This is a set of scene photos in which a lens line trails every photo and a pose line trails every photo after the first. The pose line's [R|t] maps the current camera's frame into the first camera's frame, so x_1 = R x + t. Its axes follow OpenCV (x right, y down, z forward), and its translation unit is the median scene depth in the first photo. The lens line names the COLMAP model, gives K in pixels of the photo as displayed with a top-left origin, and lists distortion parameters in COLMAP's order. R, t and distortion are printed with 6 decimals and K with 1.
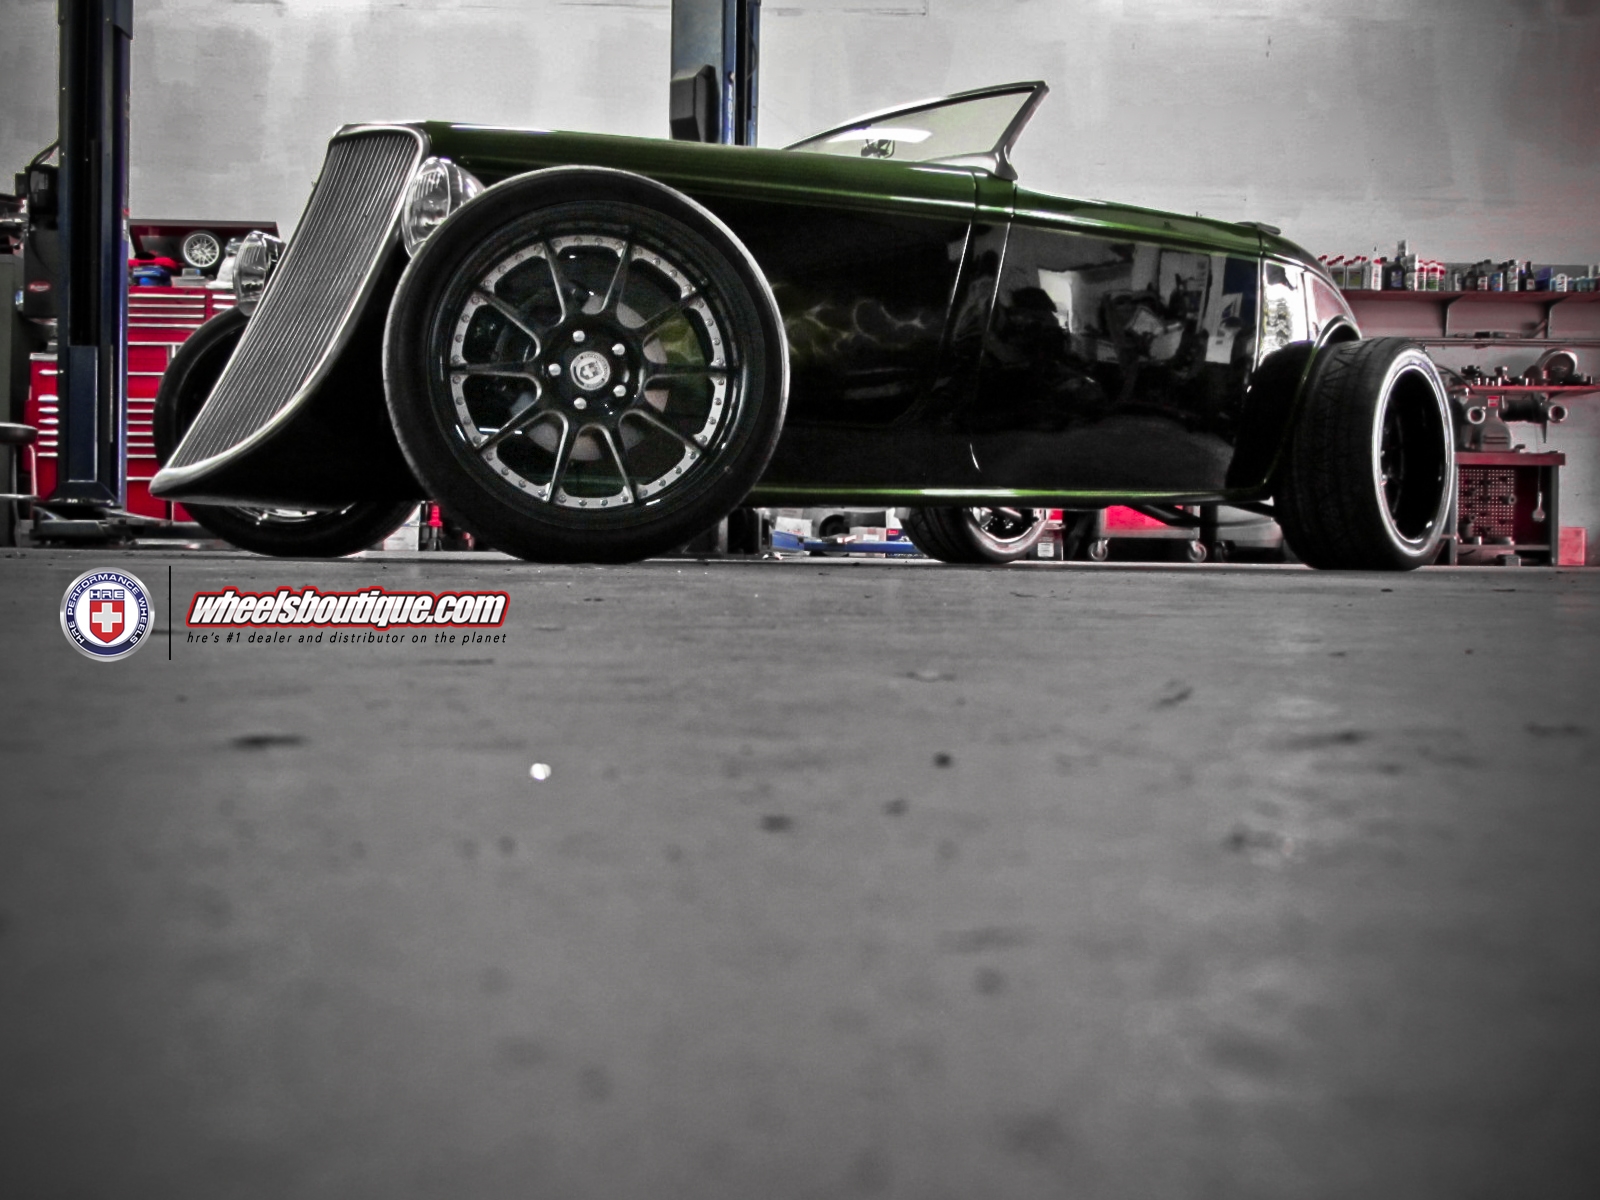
lens RADIAL K [[1330.7, 0, 794.7], [0, 1330.7, 563.9], [0, 0, 1]] dist [-0.007202, 0.011929]
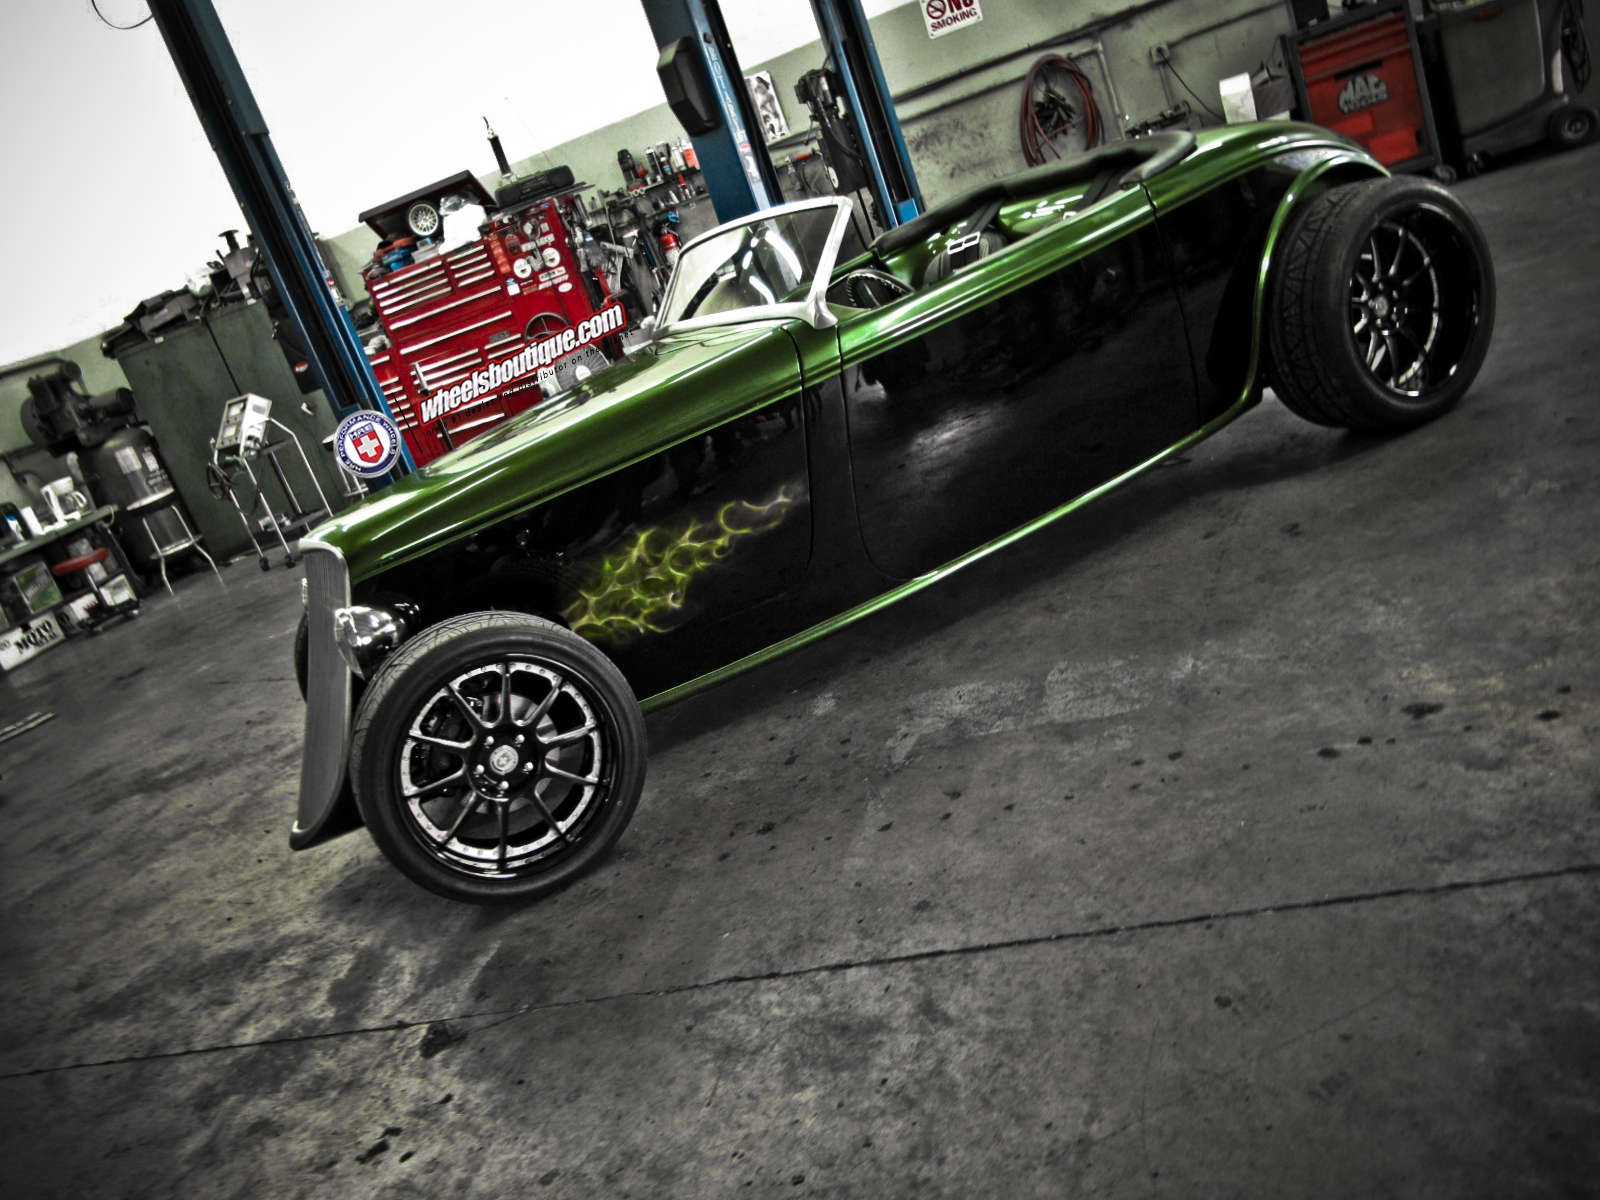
lens RADIAL K [[1330.7, 0, 800.0], [0, 1330.7, 583.3], [0, 0, 1]] dist [-0.007202, 0.011929]
pose [[0.899068, -0.233866, -0.370112, 0.172920], [0.341631, 0.903436, 0.259019, -0.136069], [0.273797, -0.359317, 0.892147, -0.018438]]
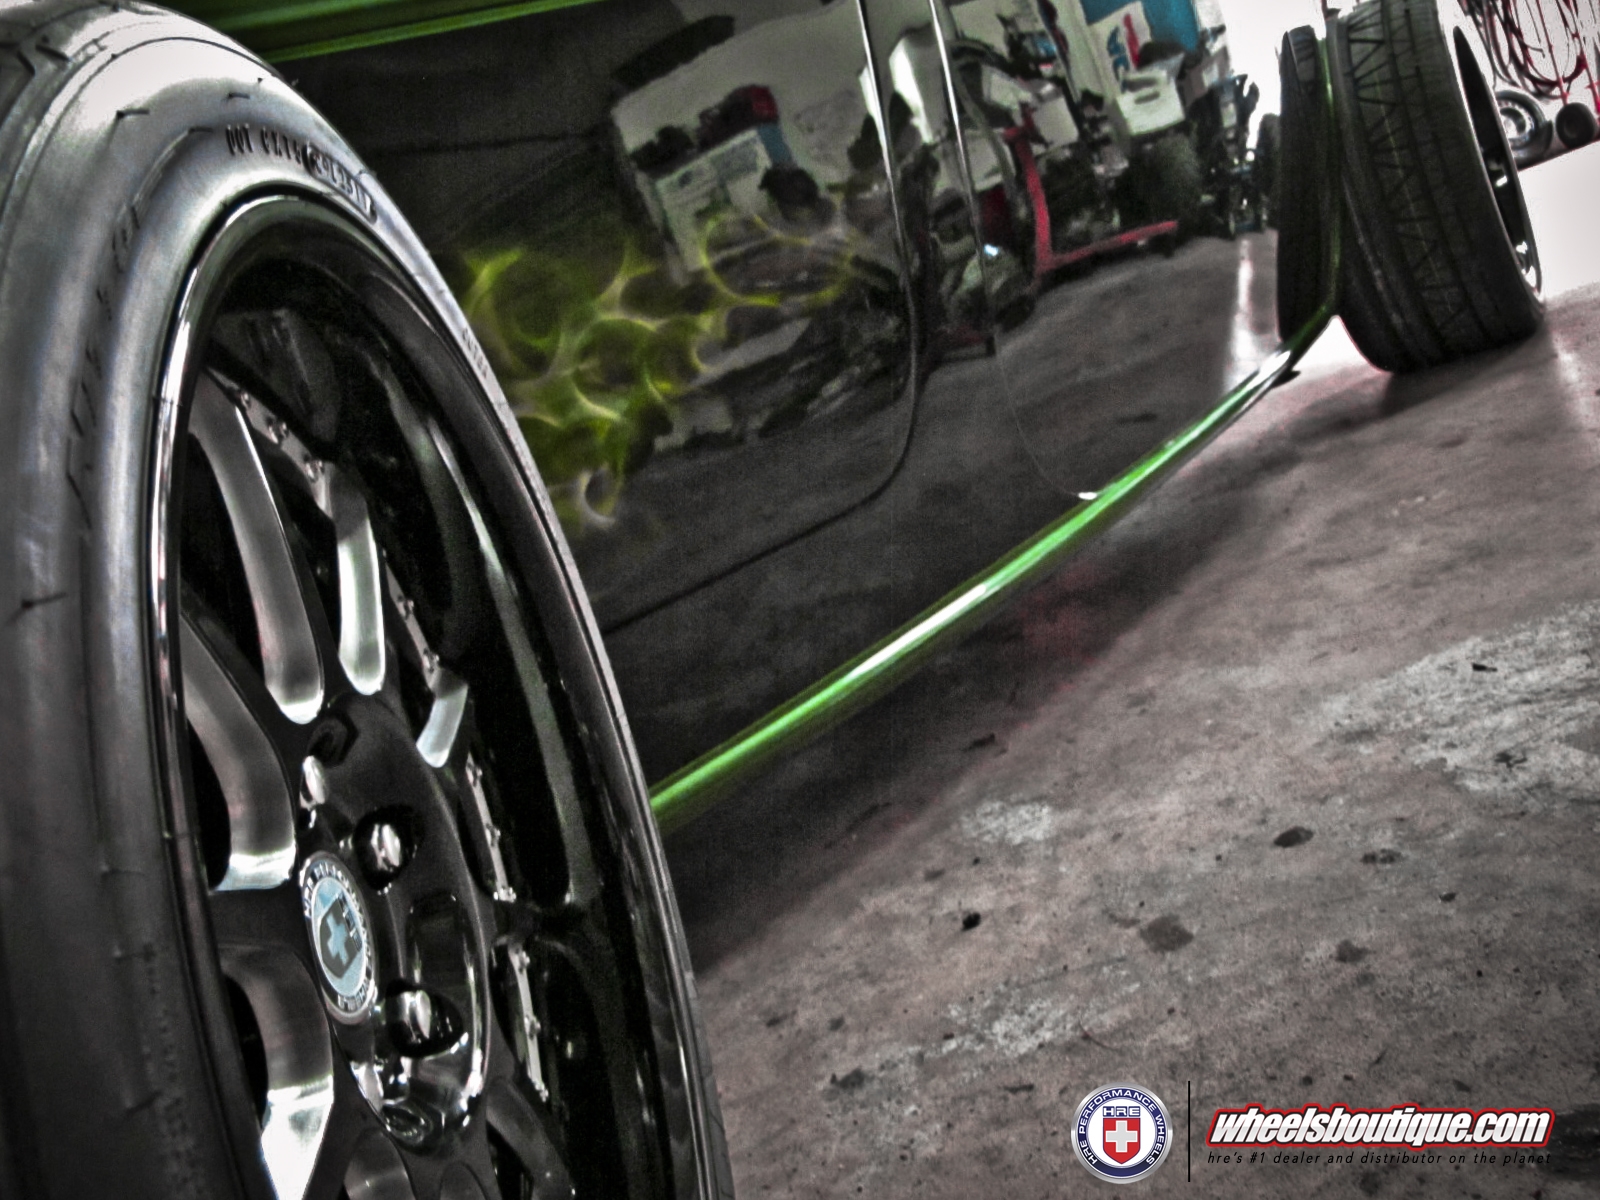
lens RADIAL K [[1330.7, 0, 807.5], [0, 1330.7, 587.4], [0, 0, 1]] dist [-0.007202, 0.011929]
pose [[0.906796, -0.392258, 0.154451, -0.006691], [0.372173, 0.916965, 0.143746, -0.047947], [-0.198012, -0.072866, 0.977488, 0.195921]]
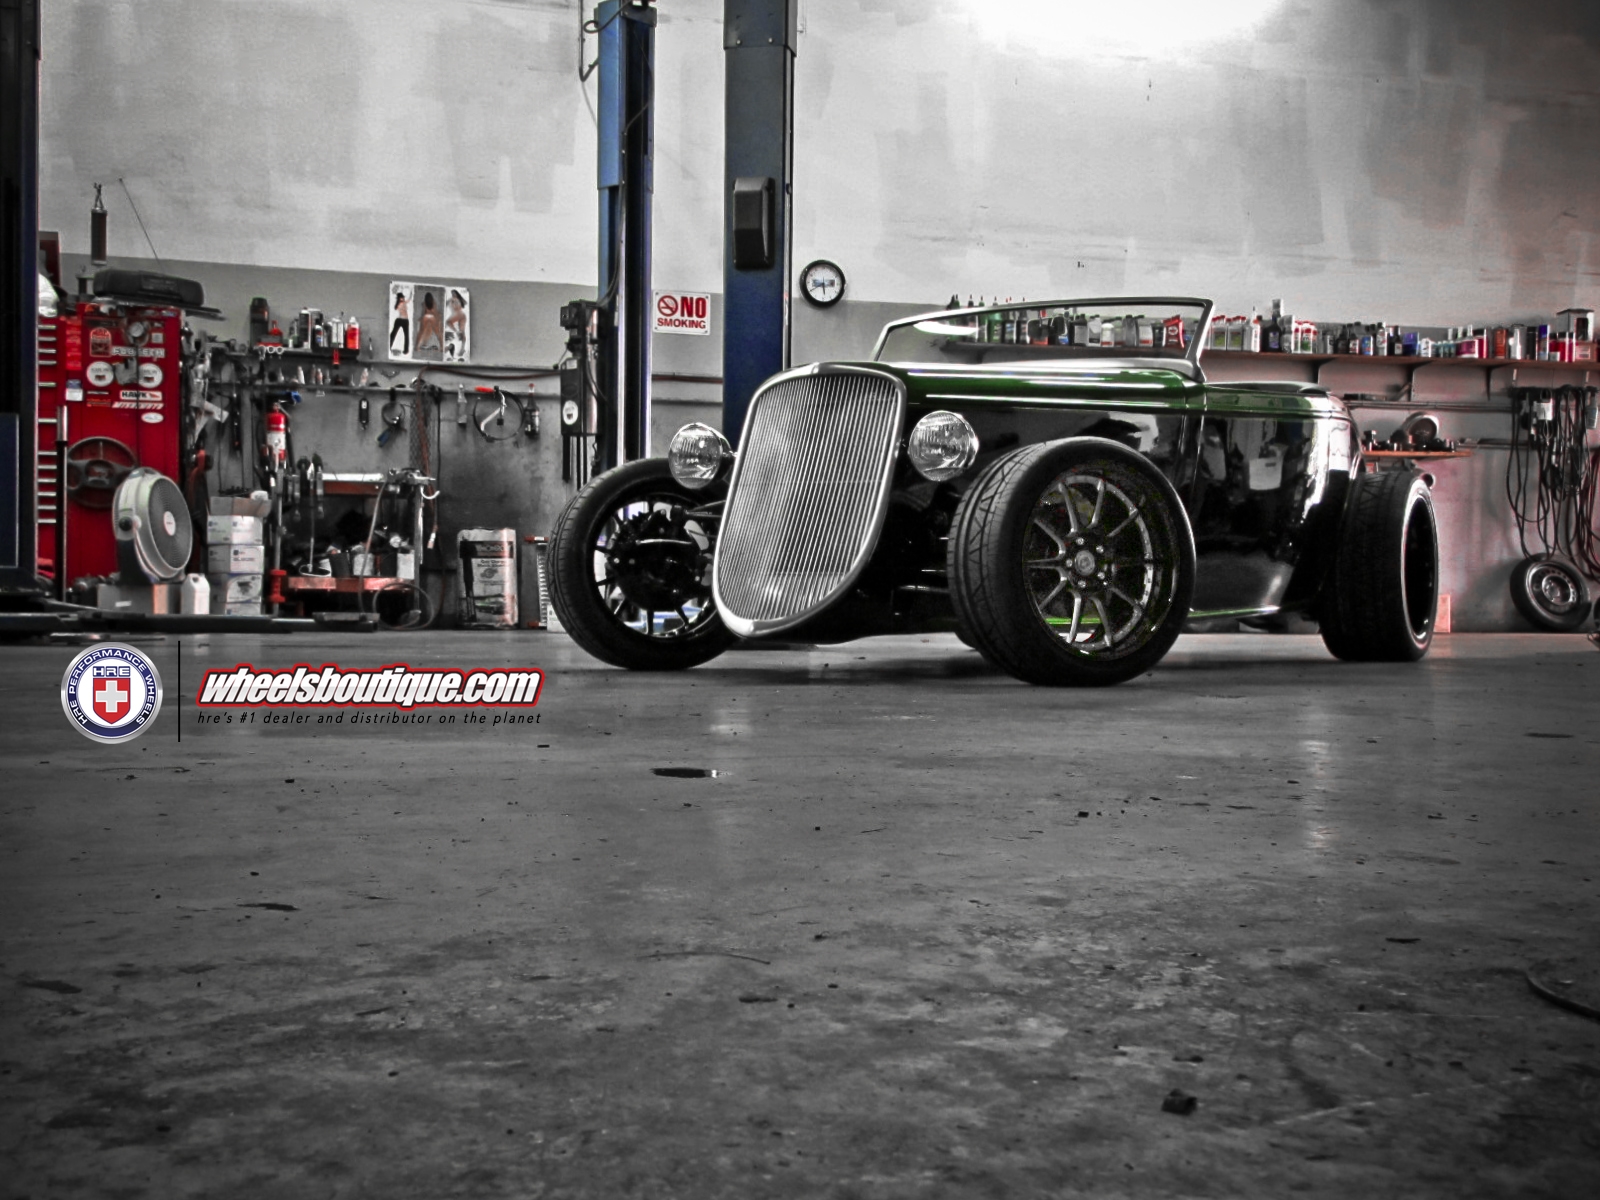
lens RADIAL K [[1896.4, 0, 789.2], [0, 1896.4, 587.7], [0, 0, 1]] dist [0.115337, 0.000000]
pose [[0.964959, -0.005347, 0.262345, -0.261325], [0.007725, 0.999938, -0.008031, -0.024201], [-0.262286, 0.009776, 0.964941, -0.261627]]
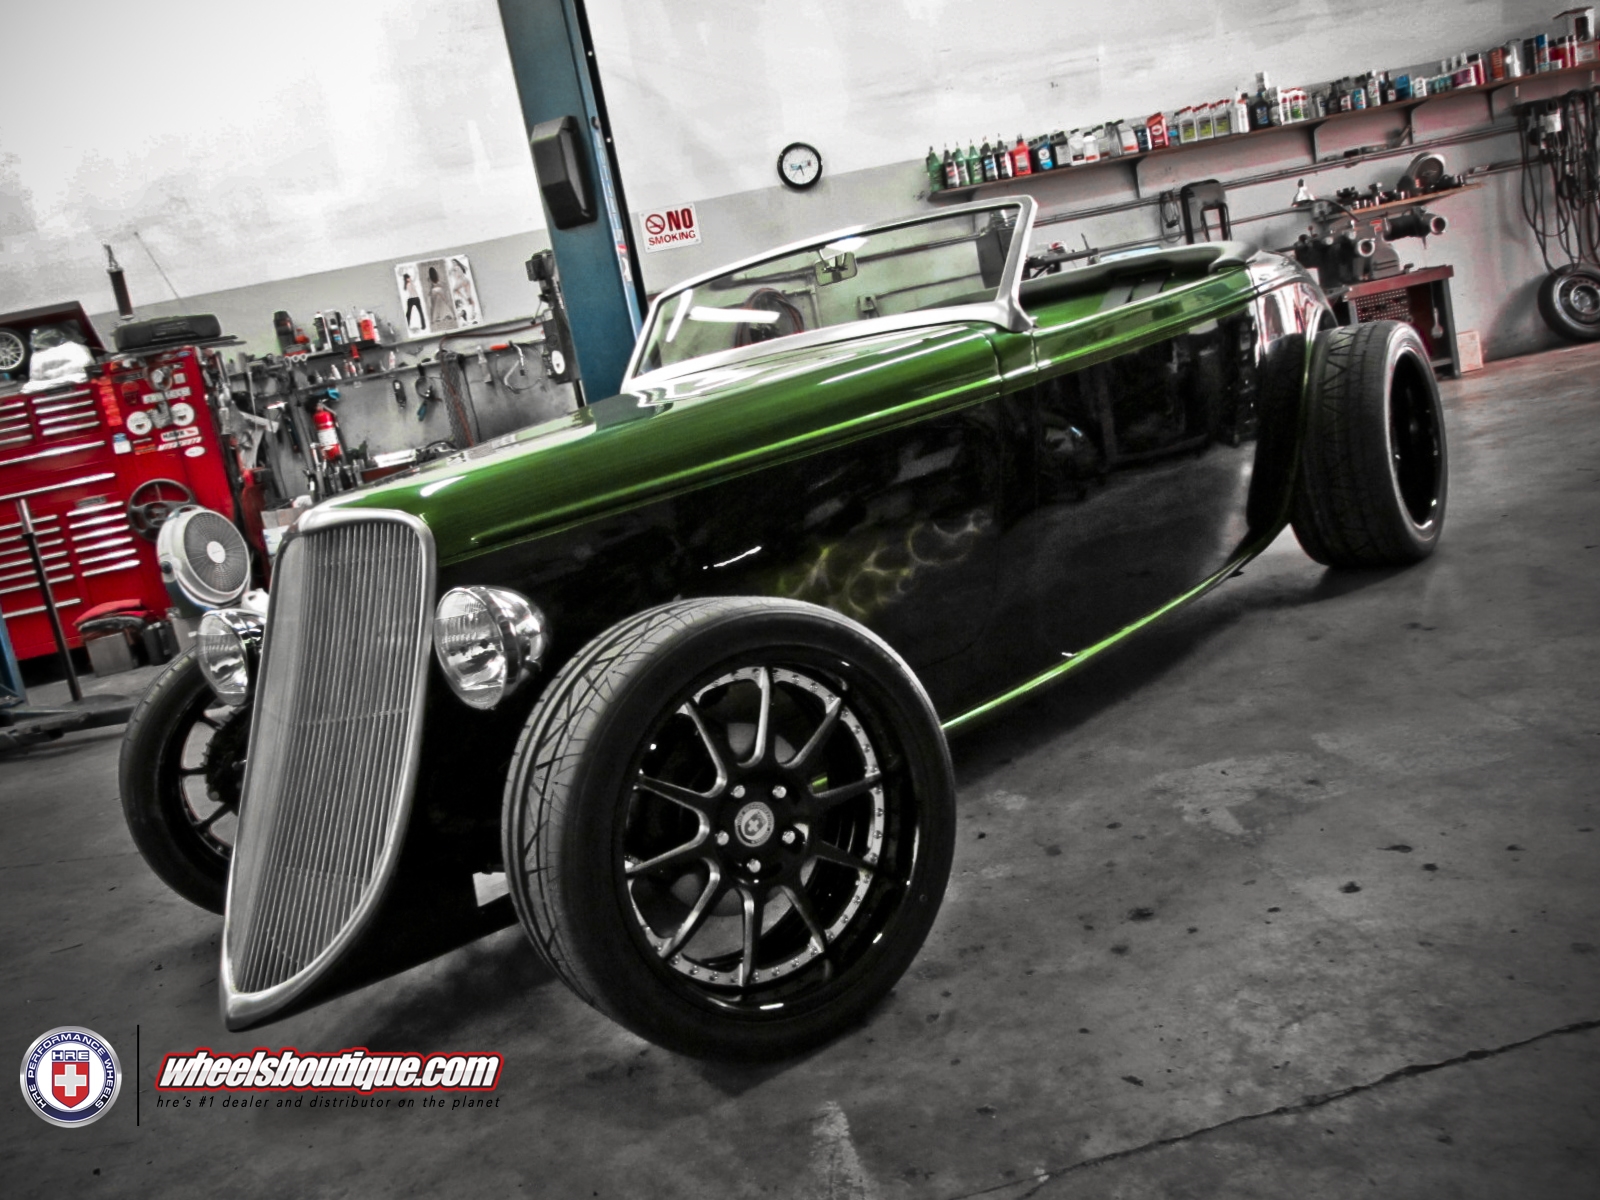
lens RADIAL K [[1330.7, 0, 798.5], [0, 1330.7, 575.3], [0, 0, 1]] dist [-0.007202, 0.011929]
pose [[0.970390, -0.225934, 0.085425, -0.036453], [0.212391, 0.966559, 0.143716, -0.101336], [-0.115038, -0.121317, 0.985925, 0.037941]]
